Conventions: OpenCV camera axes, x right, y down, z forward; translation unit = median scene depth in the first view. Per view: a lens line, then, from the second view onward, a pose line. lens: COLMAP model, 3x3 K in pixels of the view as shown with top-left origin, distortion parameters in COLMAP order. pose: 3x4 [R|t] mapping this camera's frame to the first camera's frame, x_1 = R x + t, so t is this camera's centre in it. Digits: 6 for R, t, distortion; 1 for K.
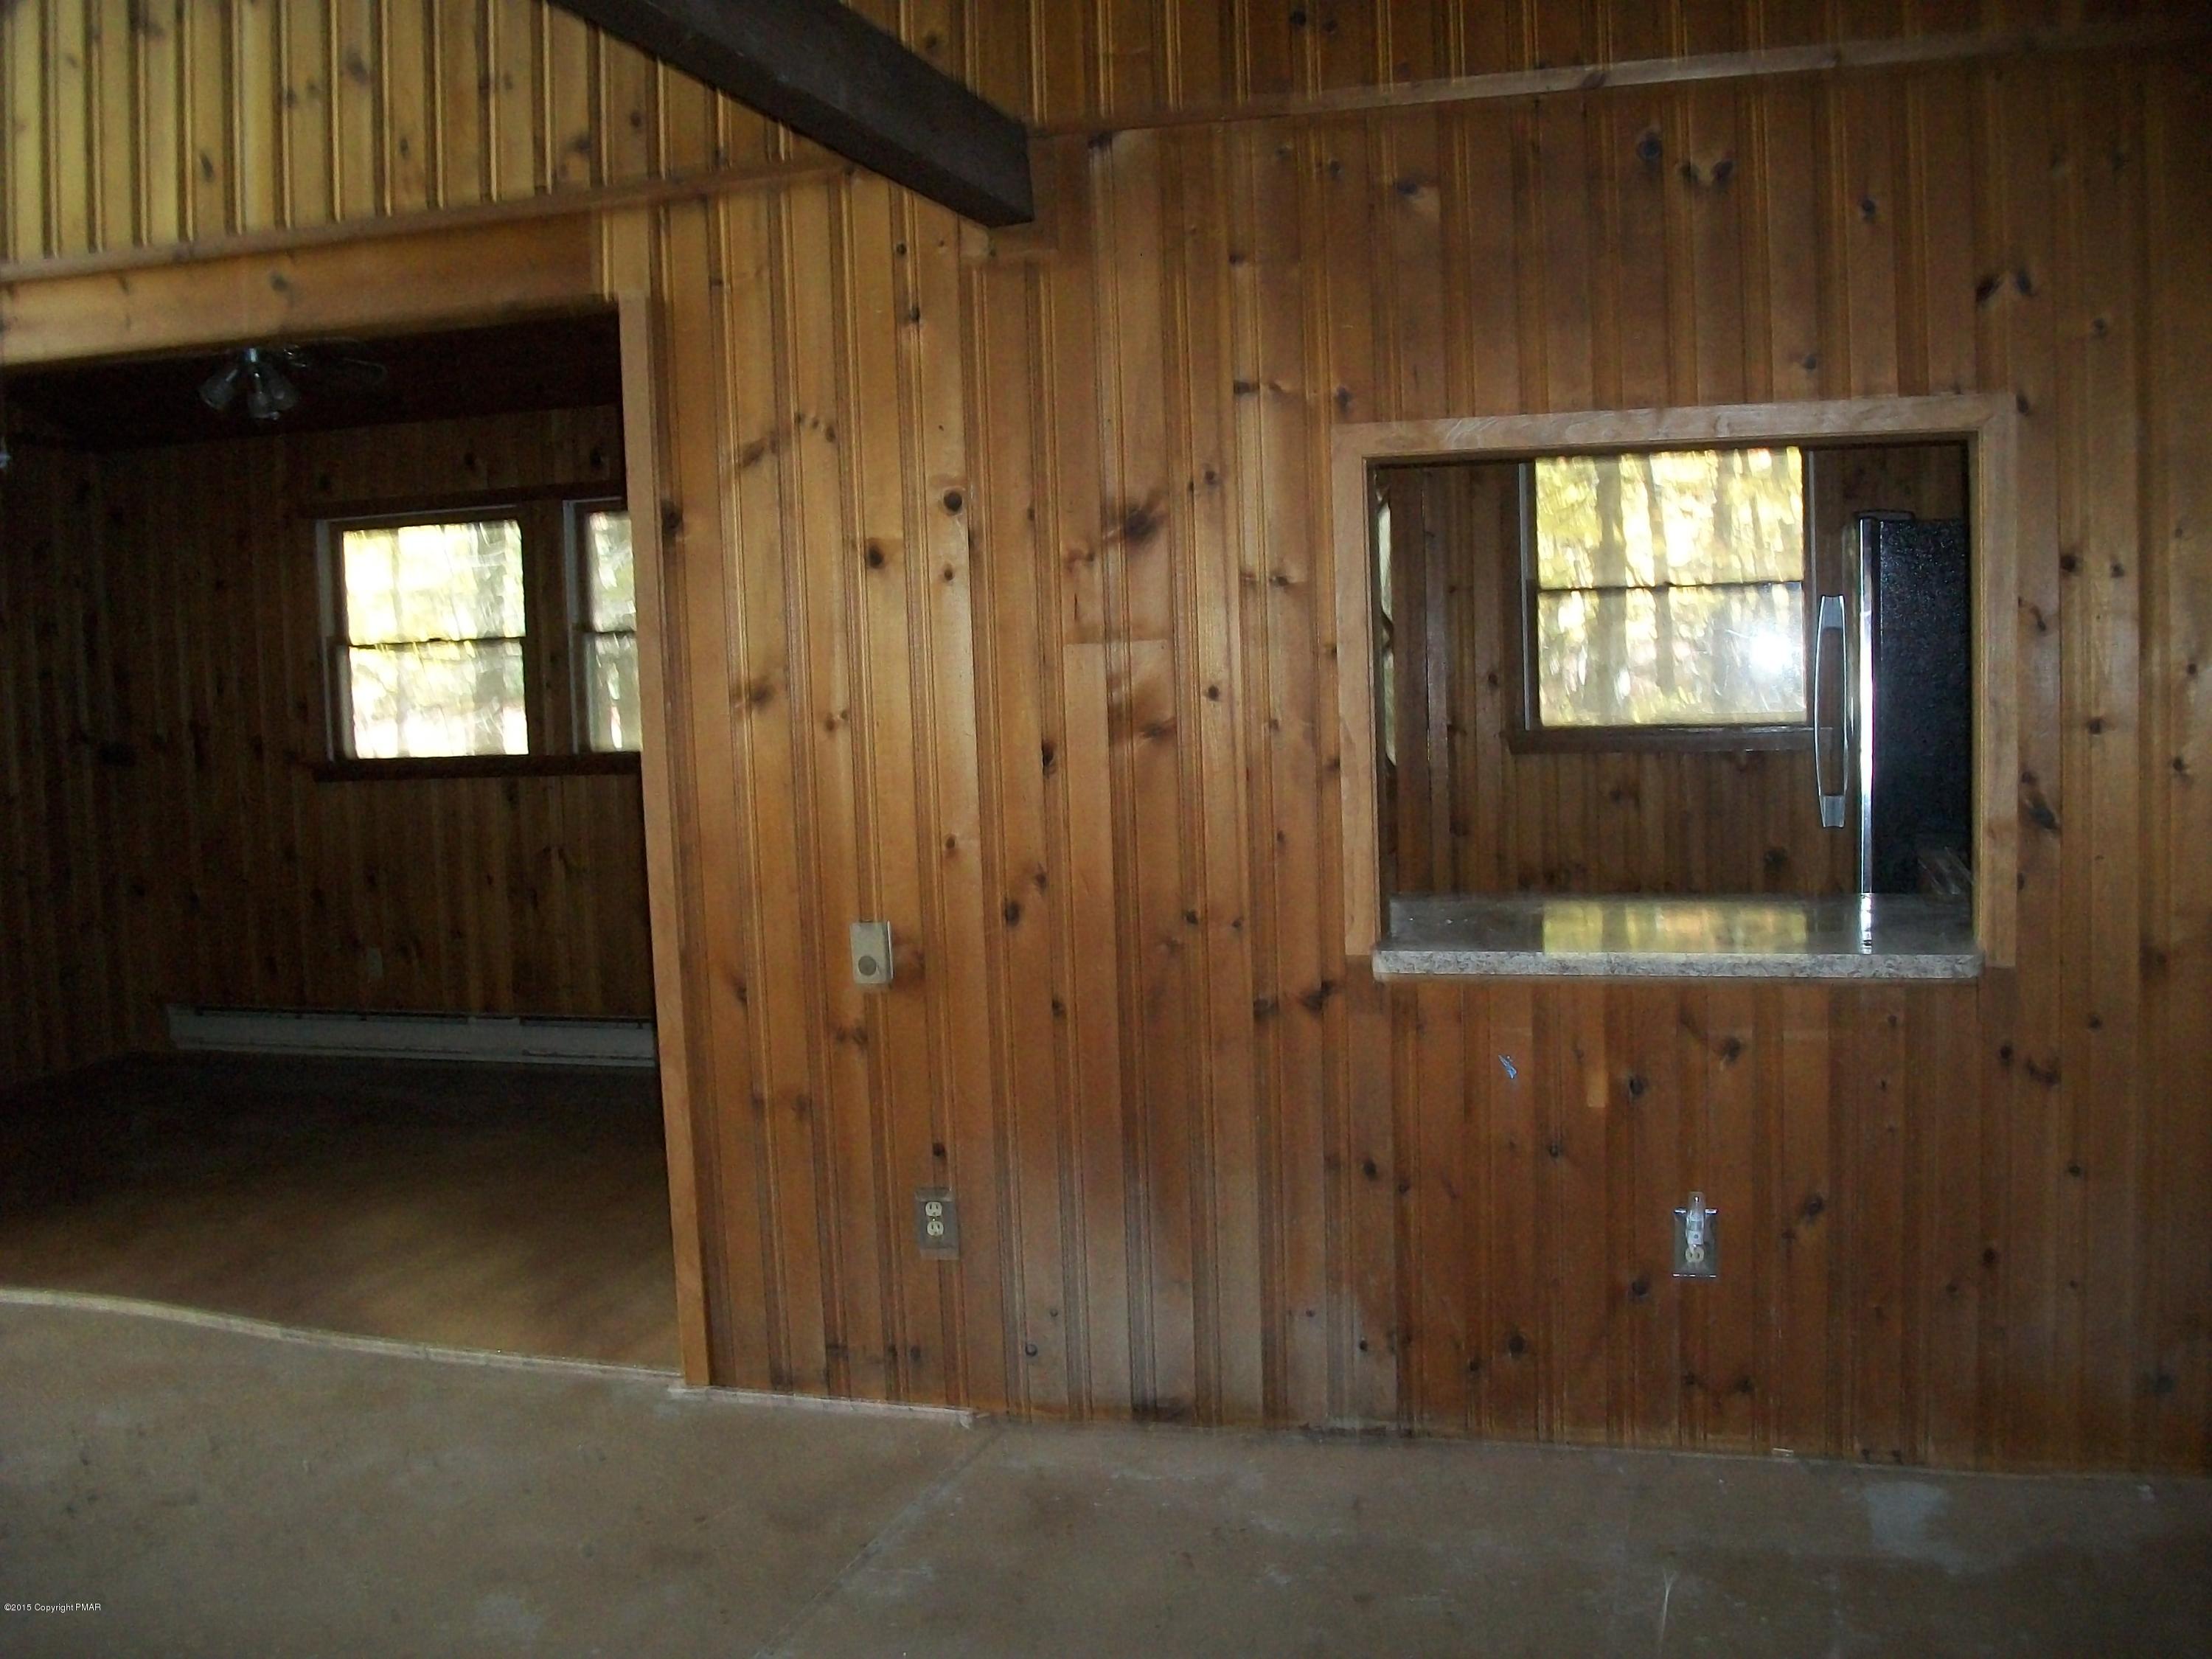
lens RADIAL K [[2110.4, 0, 1141.9], [0, 2110.4, 836.9], [0, 0, 1]] dist [-0.149404, 0.079881]
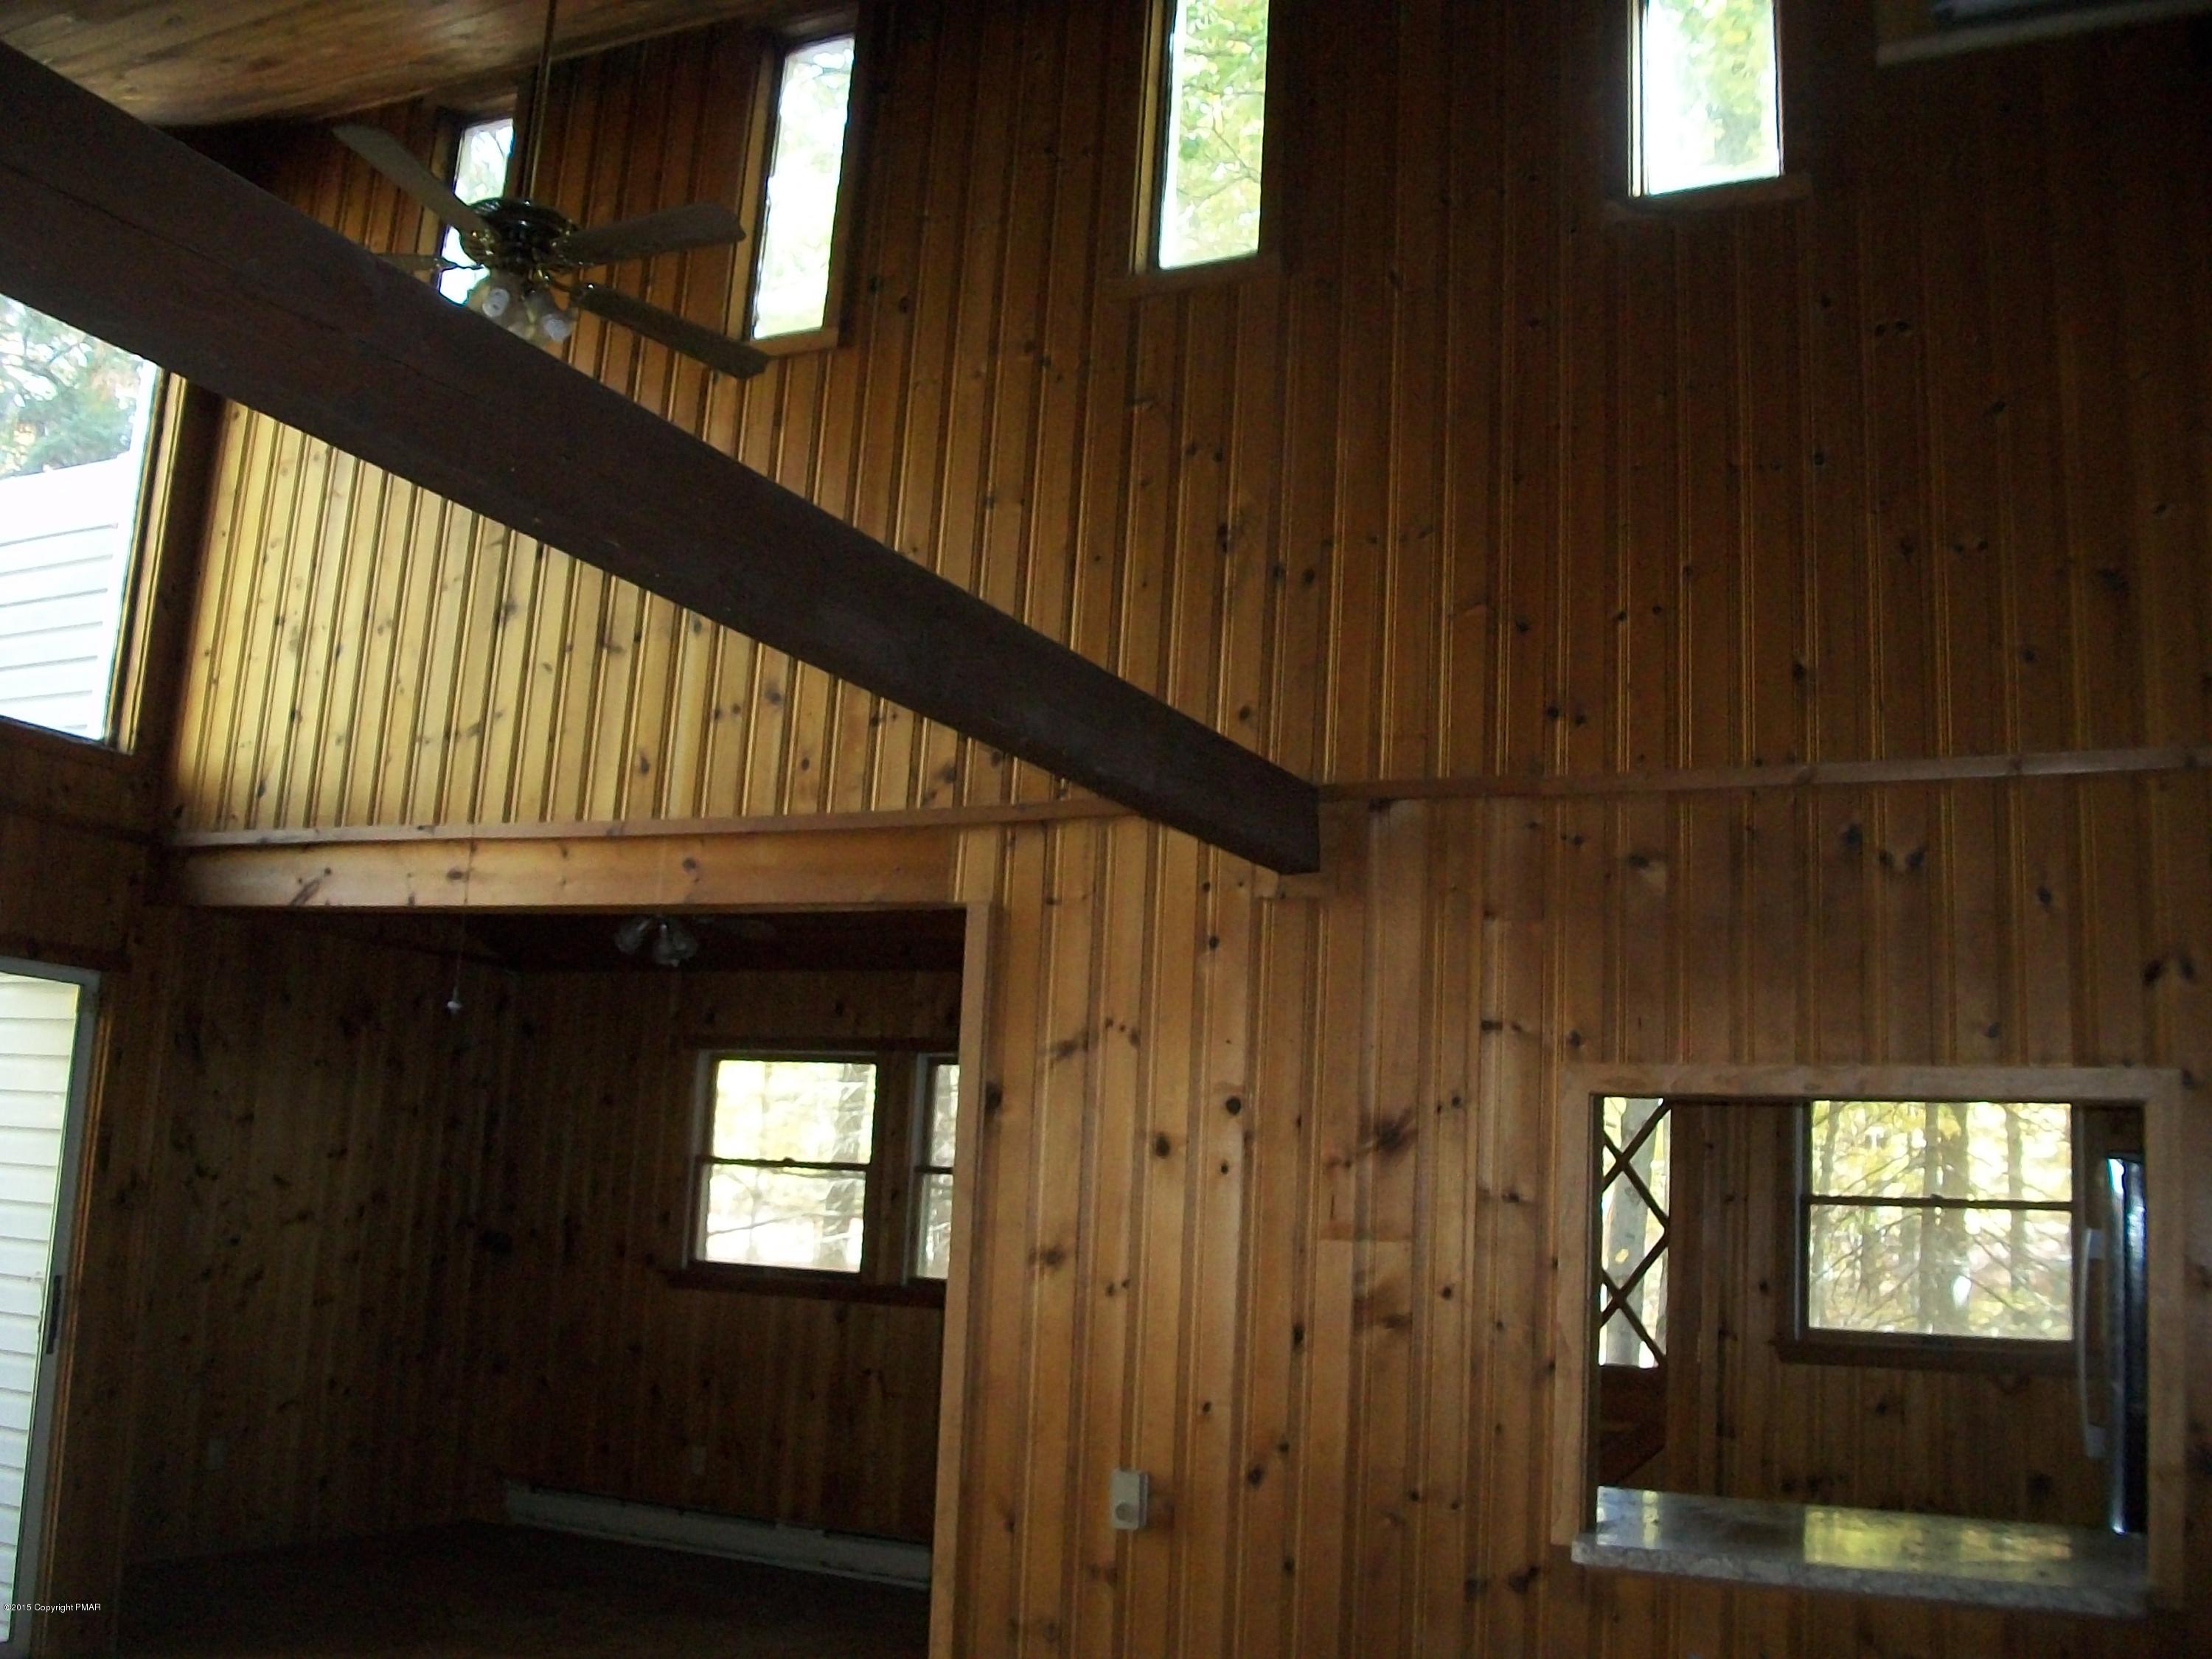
lens RADIAL K [[2110.4, 0, 1141.9], [0, 2110.4, 836.9], [0, 0, 1]] dist [-0.149404, 0.079881]
pose [[0.983152, 0.049353, -0.176000, 0.054085], [-0.092886, 0.964167, -0.248505, -0.010220], [0.157429, 0.260666, 0.952507, -0.135579]]
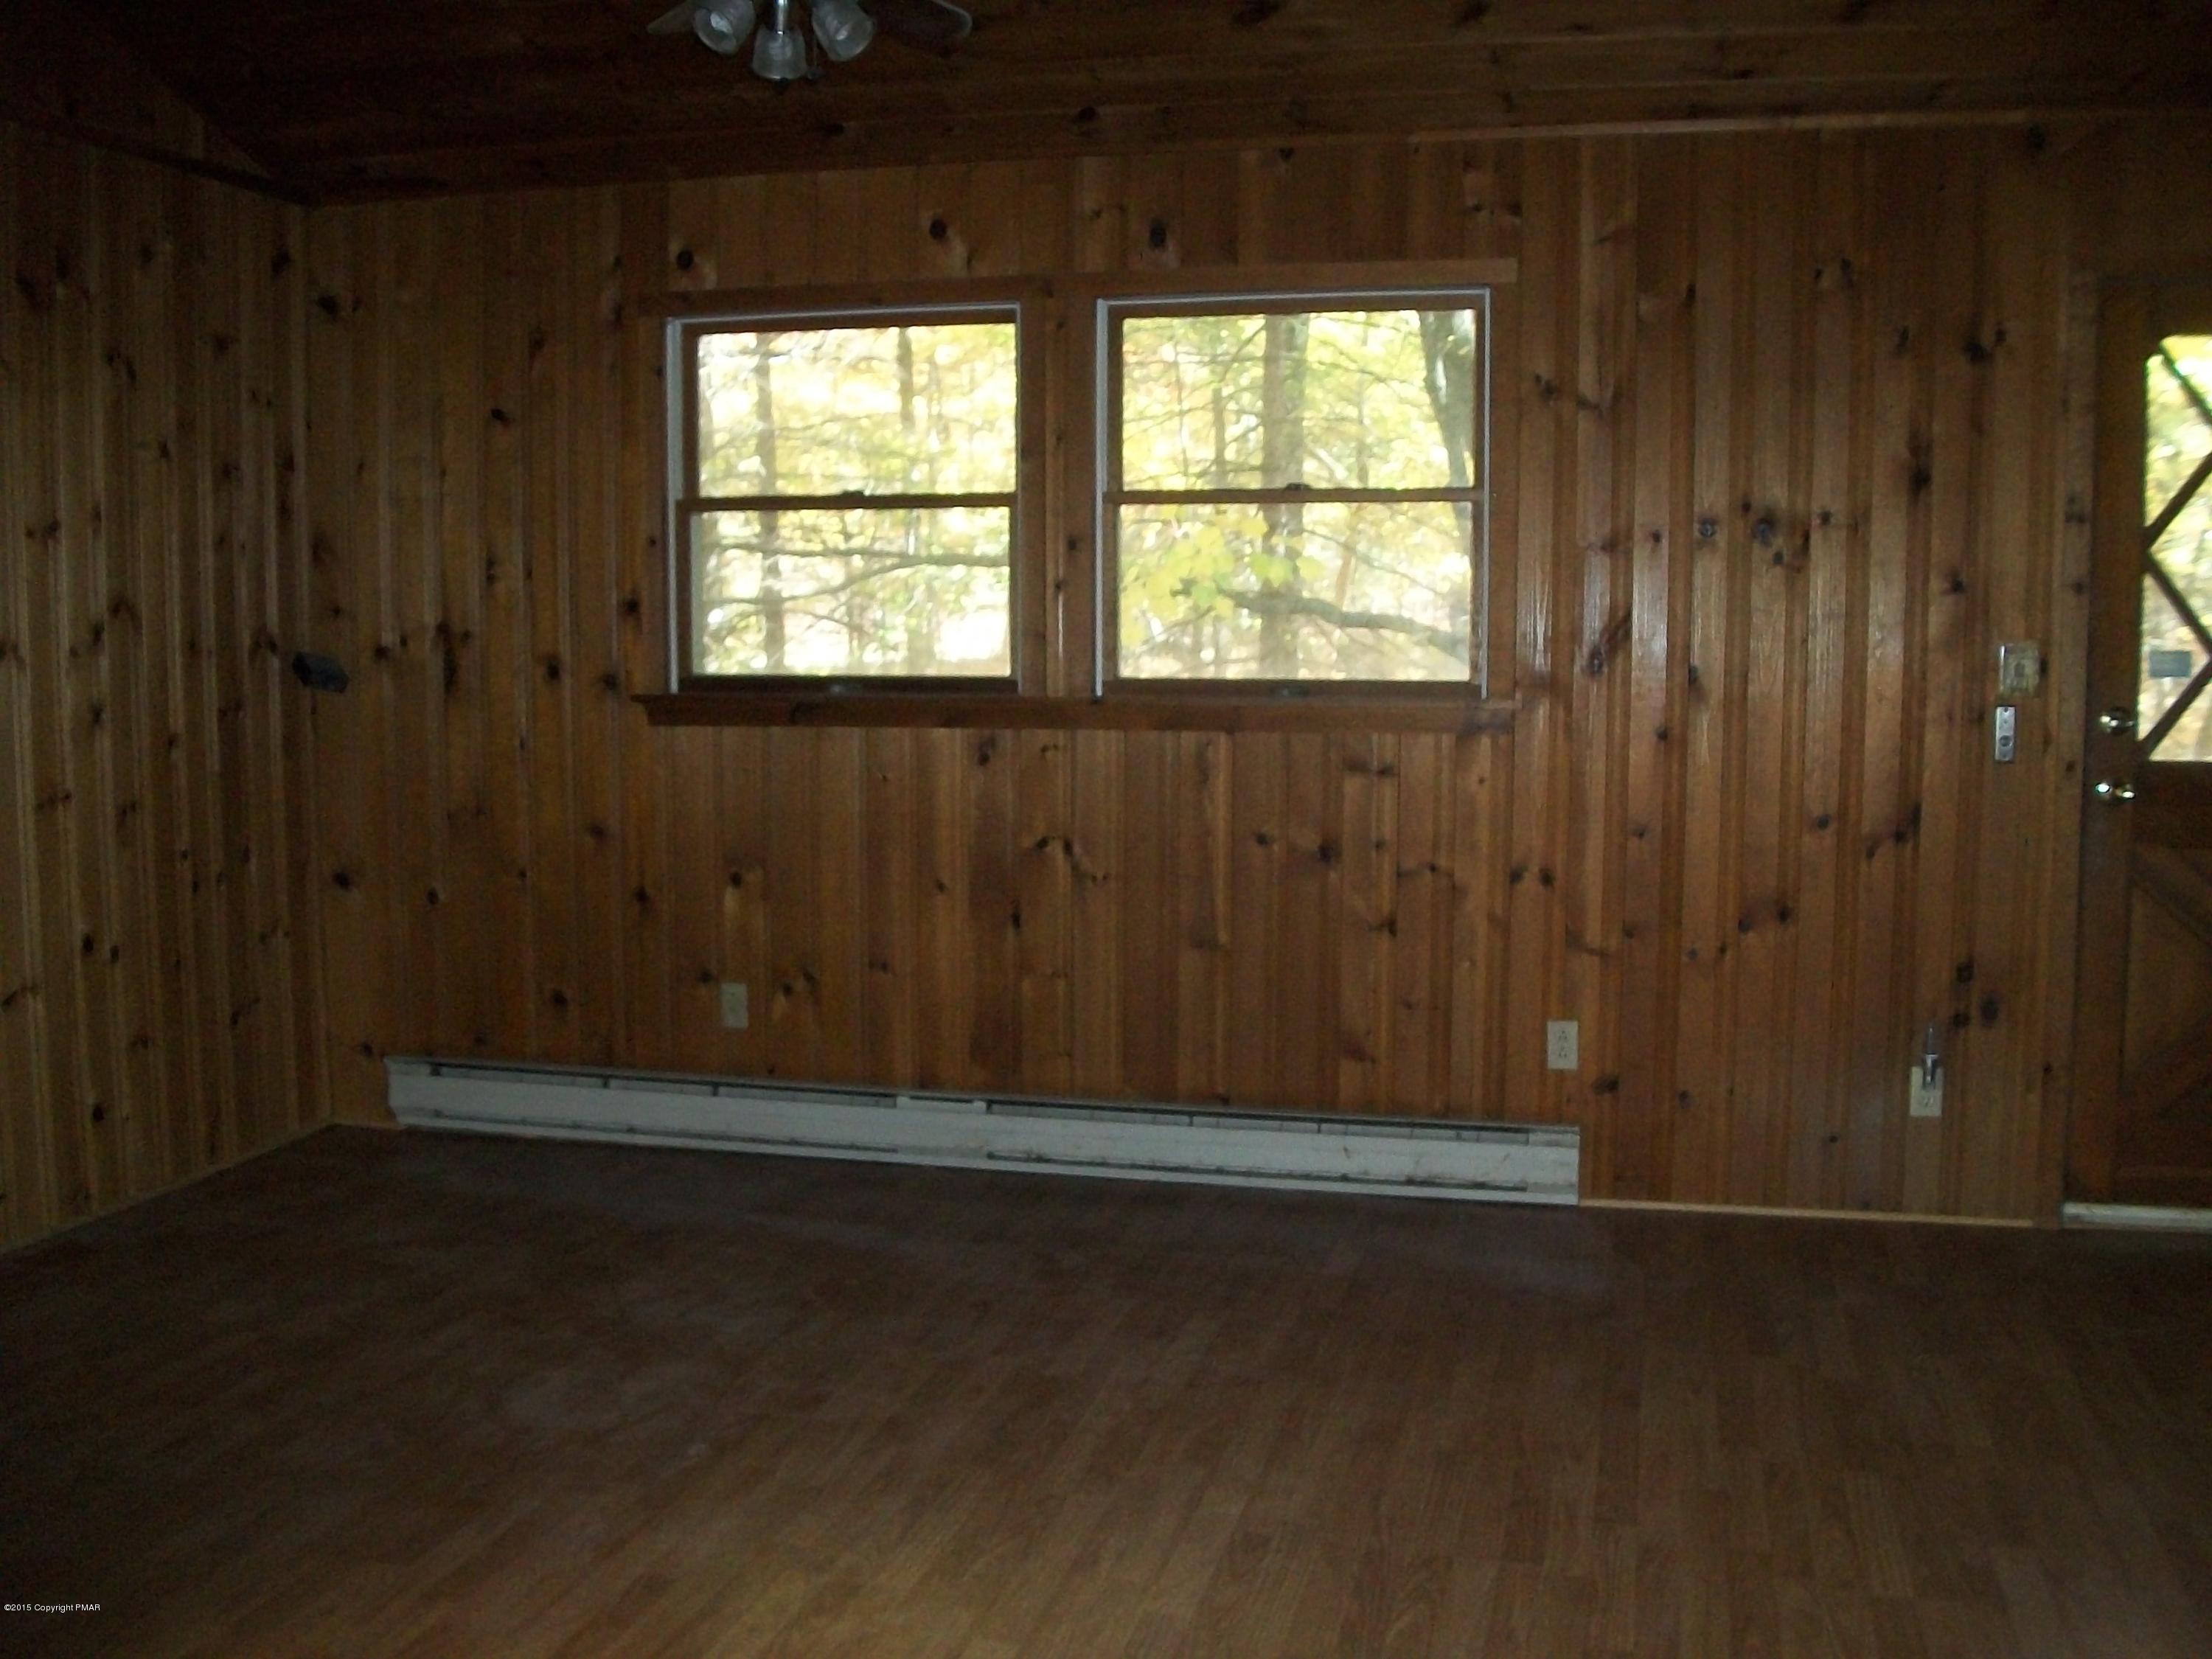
lens RADIAL K [[2110.4, 0, 1141.9], [0, 2110.4, 836.9], [0, 0, 1]] dist [-0.149404, 0.079881]
pose [[0.997716, 0.026730, 0.062028, -0.538753], [-0.028180, 0.999347, 0.022618, -0.019281], [-0.061383, -0.024315, 0.997818, 0.631553]]
